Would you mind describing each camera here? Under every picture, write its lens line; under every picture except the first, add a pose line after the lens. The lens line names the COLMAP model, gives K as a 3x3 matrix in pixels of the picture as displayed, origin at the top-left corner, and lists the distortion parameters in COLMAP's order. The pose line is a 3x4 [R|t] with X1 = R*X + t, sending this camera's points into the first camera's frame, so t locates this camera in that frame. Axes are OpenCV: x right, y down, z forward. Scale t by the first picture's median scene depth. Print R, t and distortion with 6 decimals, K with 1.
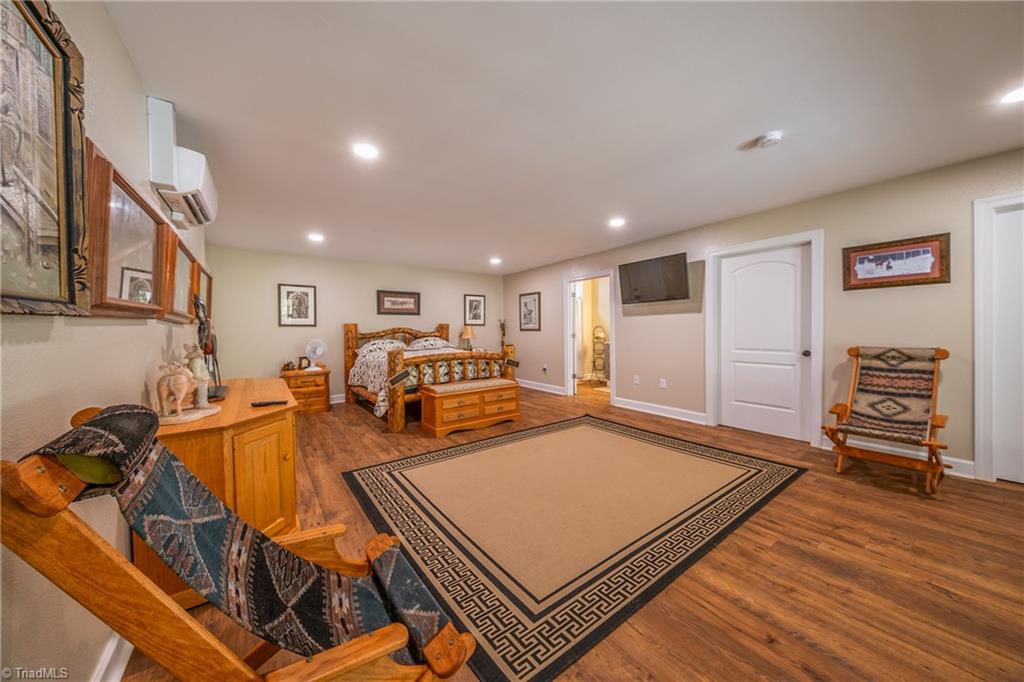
lens RADIAL K [[350.8, 0, 515.1], [0, 350.8, 331.4], [0, 0, 1]] dist [0.052807, -0.010764]
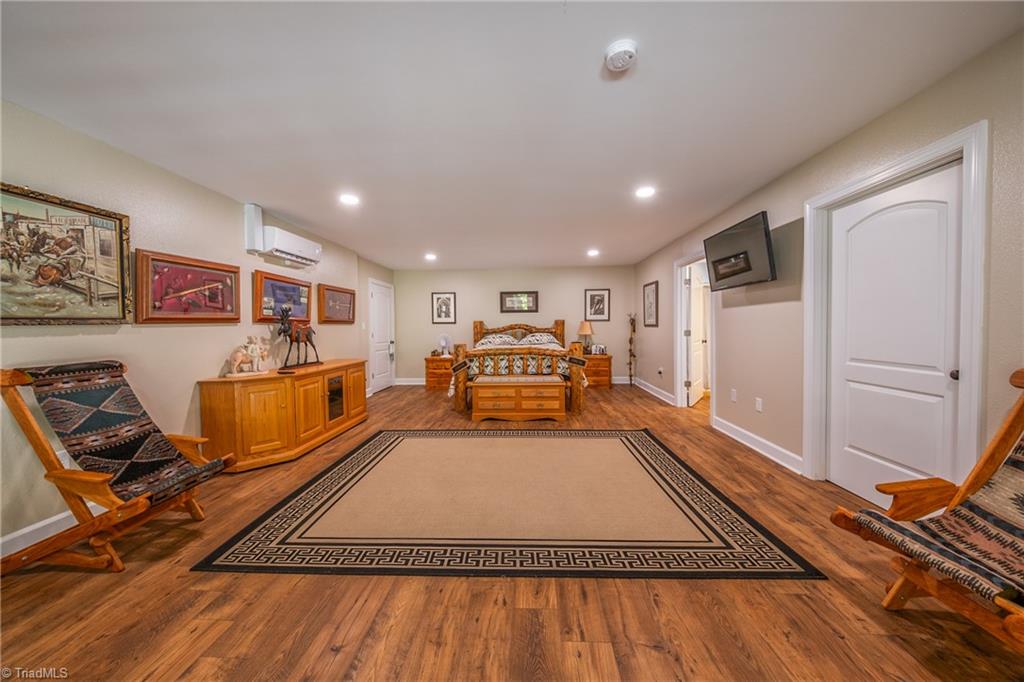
lens RADIAL K [[344.8, 0, 504.7], [0, 344.8, 338.8], [0, 0, 1]] dist [-0.000673, -0.000011]
pose [[0.769460, 0.024092, -0.638241, 0.596762], [-0.000180, 0.999296, 0.037503, -0.007365], [0.638696, -0.028742, 0.768923, 0.224033]]
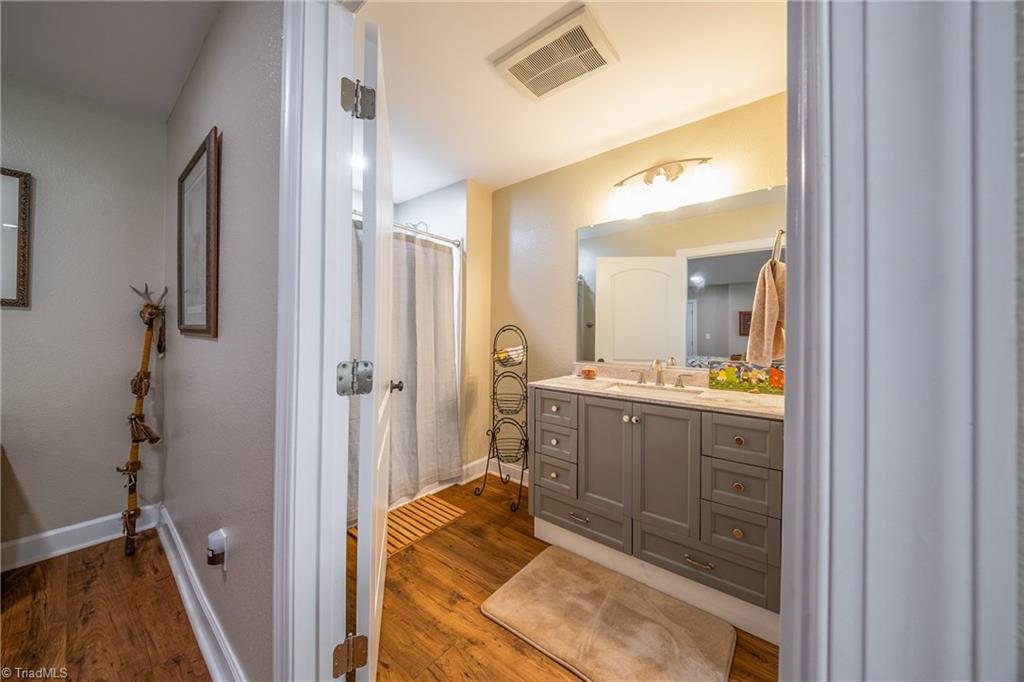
lens RADIAL K [[347.6, 0, 510.0], [0, 347.6, 336.6], [0, 0, 1]] dist [0.021397, -0.010177]
pose [[0.965634, 0.025165, 0.258684, 0.325854], [-0.024210, 0.999683, -0.006876, -0.007256], [-0.258775, 0.000377, 0.965937, 1.455683]]
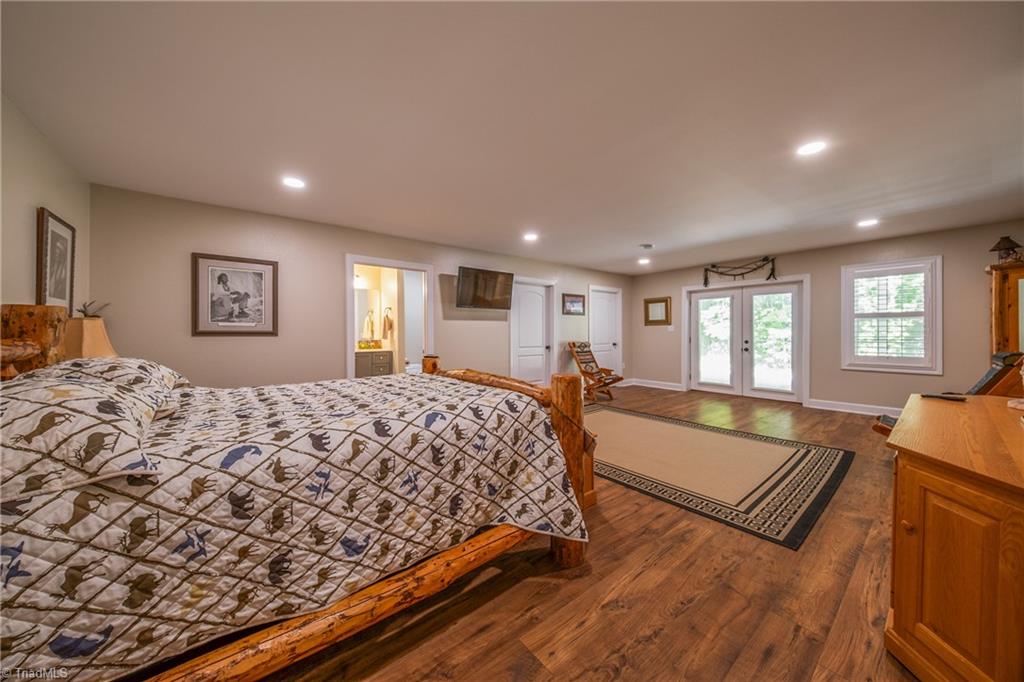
lens RADIAL K [[350.0, 0, 510.1], [0, 350.0, 336.4], [0, 0, 1]] dist [0.000977, -0.003368]
pose [[-0.049594, 0.005151, 0.998756, -0.864779], [0.010790, 0.999931, -0.004621, 0.010764], [-0.998711, 0.010547, -0.049646, 1.227839]]
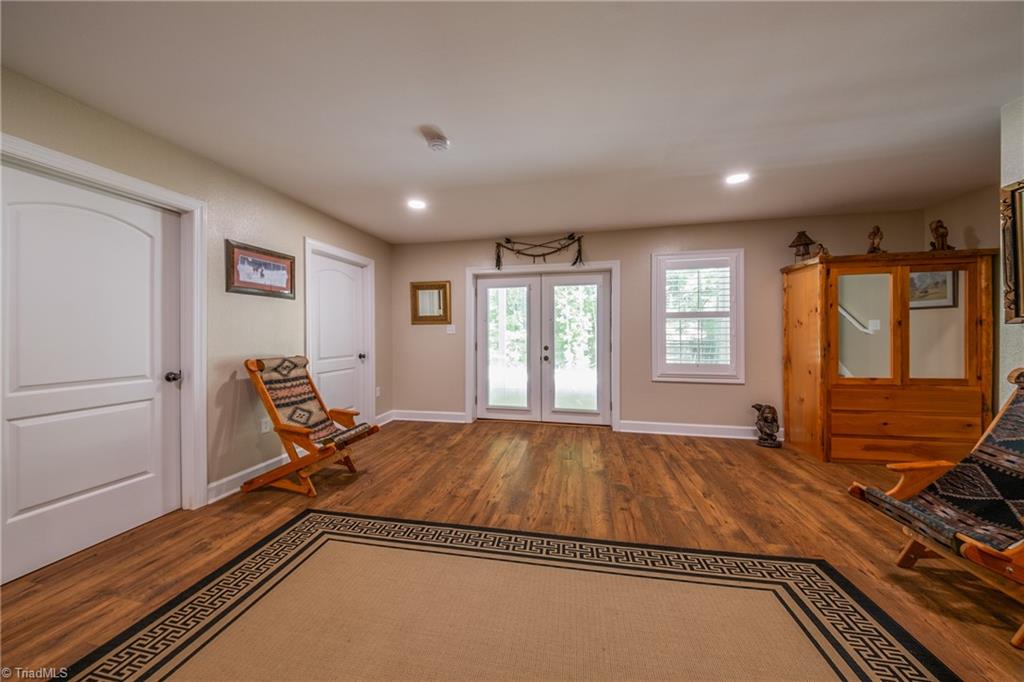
lens RADIAL K [[350.0, 0, 510.1], [0, 350.0, 336.4], [0, 0, 1]] dist [0.000977, -0.003368]
pose [[-0.670890, 0.012216, 0.741456, -0.076113], [0.018217, 0.999834, 0.000010, -0.002331], [-0.741333, 0.013513, -0.671002, 0.940984]]
